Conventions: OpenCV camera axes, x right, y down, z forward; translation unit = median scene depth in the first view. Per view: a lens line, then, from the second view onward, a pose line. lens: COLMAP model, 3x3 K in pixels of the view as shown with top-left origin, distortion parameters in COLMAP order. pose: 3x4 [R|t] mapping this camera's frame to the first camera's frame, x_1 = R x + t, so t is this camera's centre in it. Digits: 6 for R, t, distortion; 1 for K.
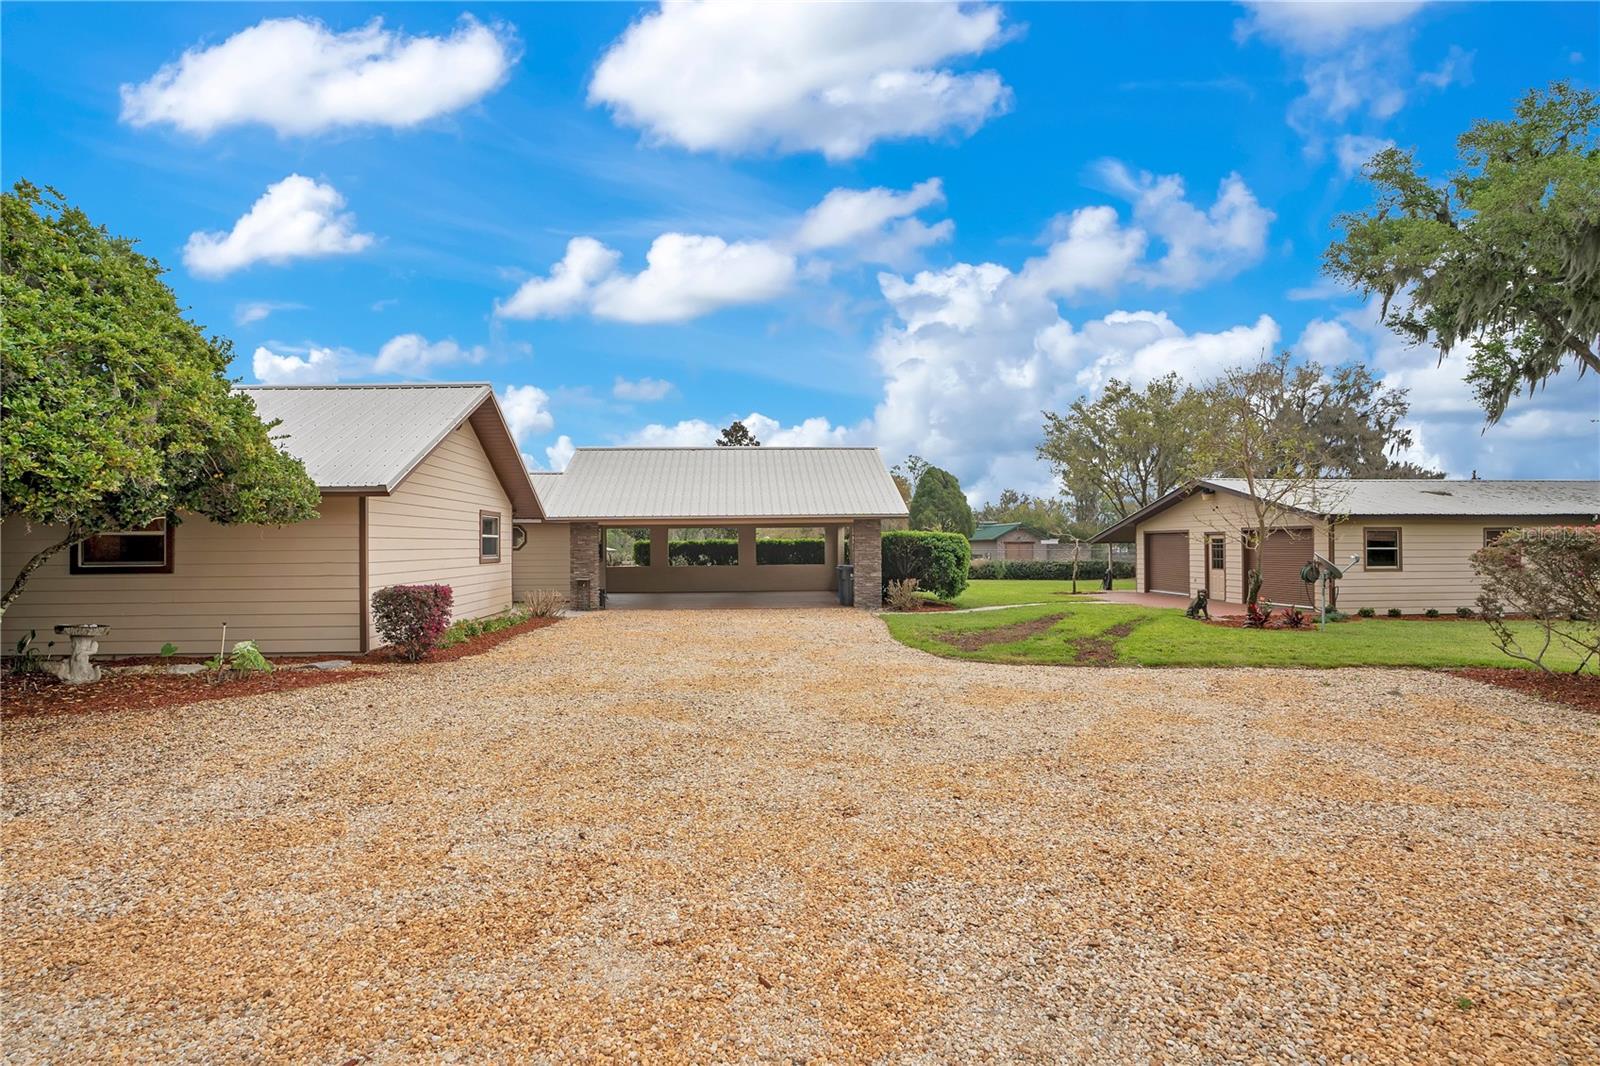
lens RADIAL K [[786.3, 0, 805.0], [0, 786.3, 532.1], [0, 0, 1]] dist [-0.035914, 0.000813]
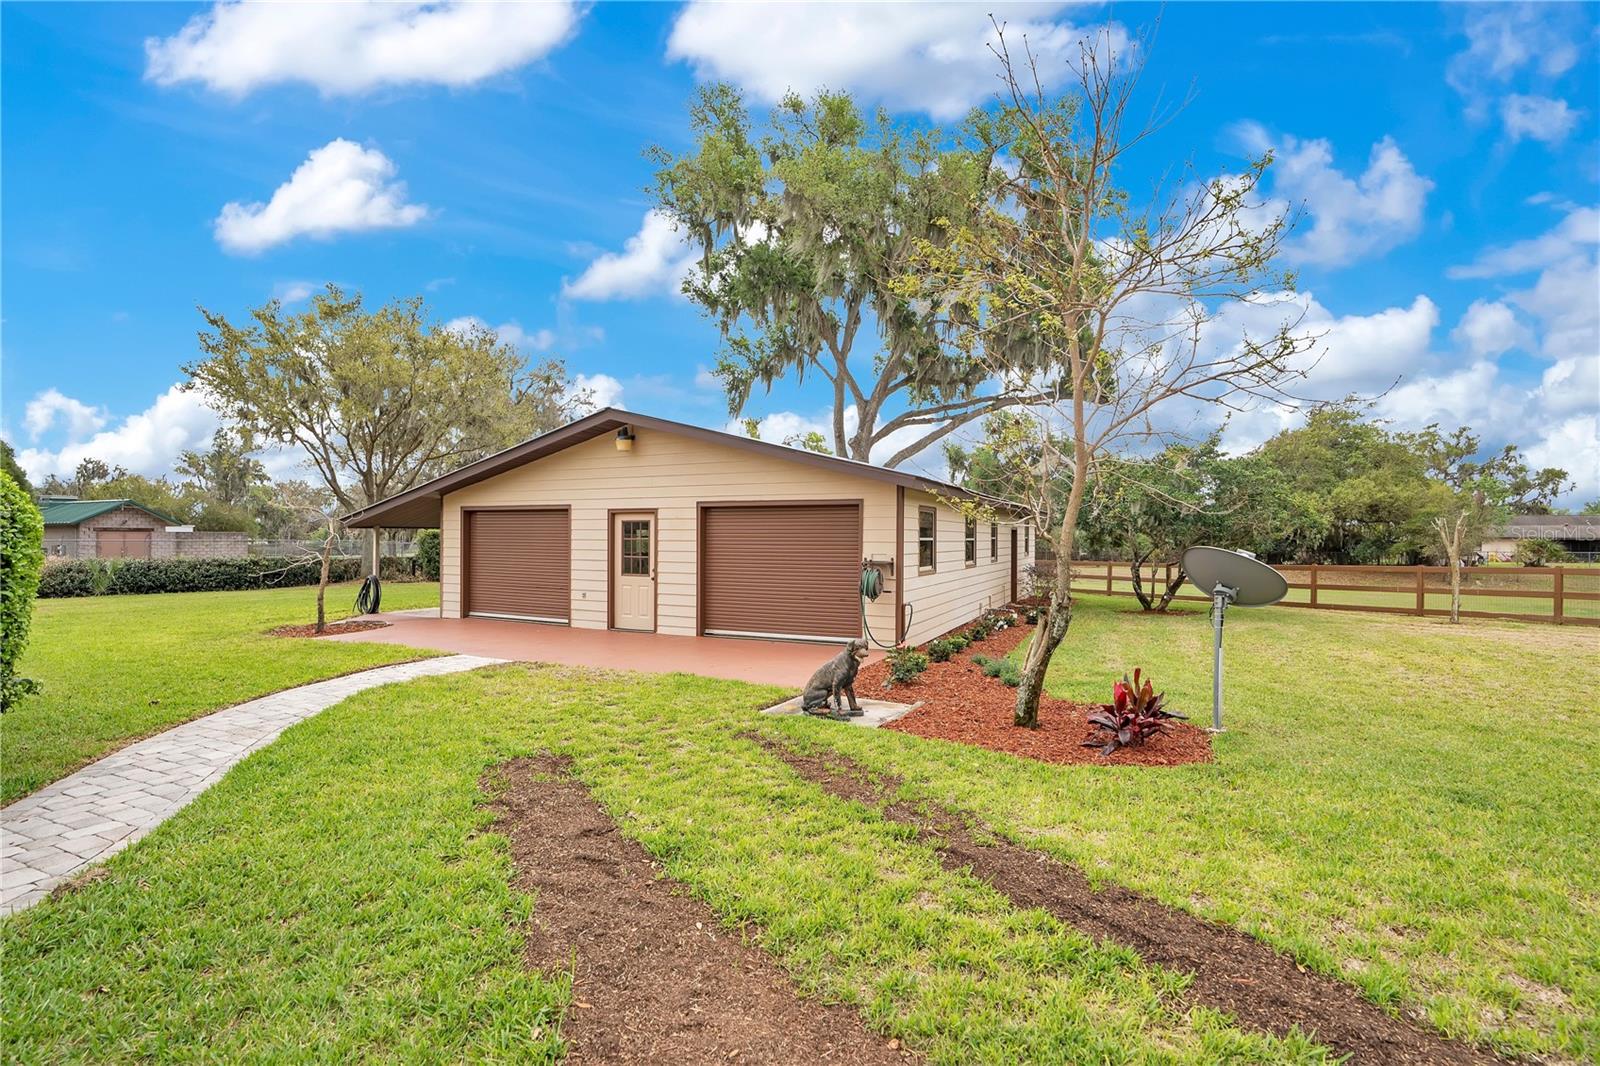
lens RADIAL K [[747.3, 0, 794.8], [0, 747.3, 527.6], [0, 0, 1]] dist [-0.041955, 0.001693]
pose [[0.512987, 0.016393, 0.858240, 0.104459], [-0.020186, 0.999772, -0.007031, 0.012101], [-0.858159, -0.013717, 0.513201, 0.520427]]
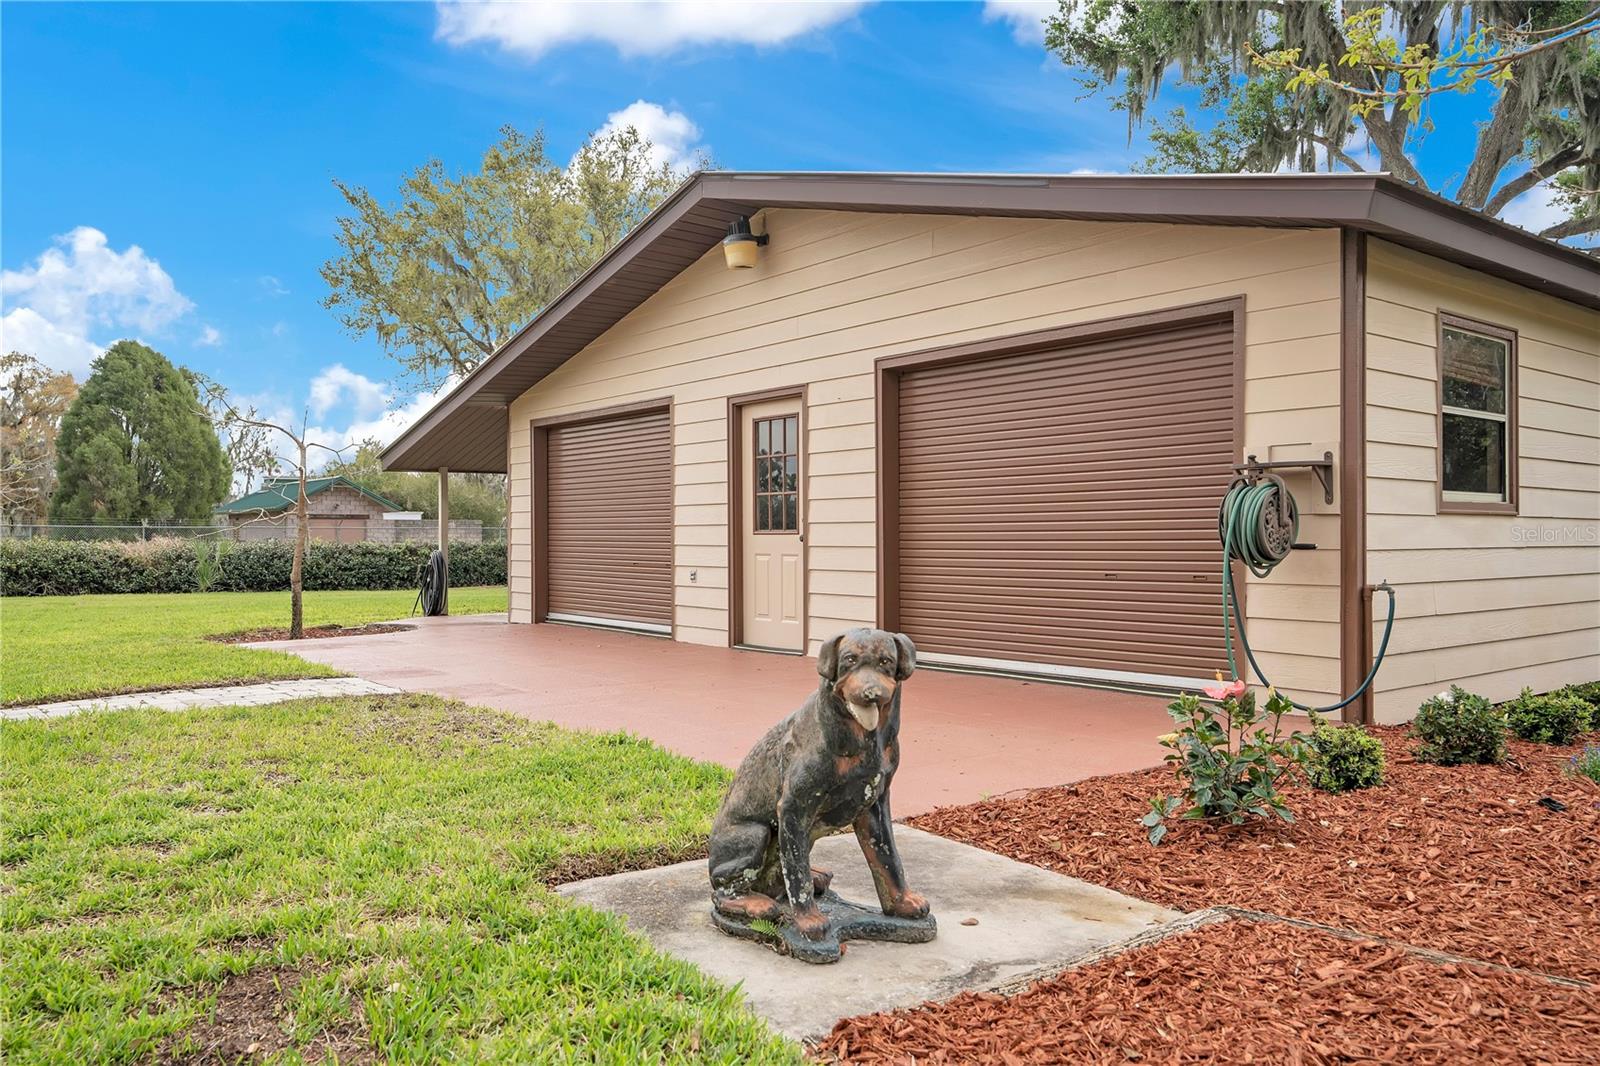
lens RADIAL K [[1180.1, 0, 796.5], [0, 1180.1, 531.9], [0, 0, 1]] dist [0.013876, -0.001803]
pose [[0.835875, 0.004760, 0.548899, 0.263645], [-0.010073, 0.999927, 0.006670, 0.037151], [-0.548827, -0.011104, 0.835862, 0.550523]]
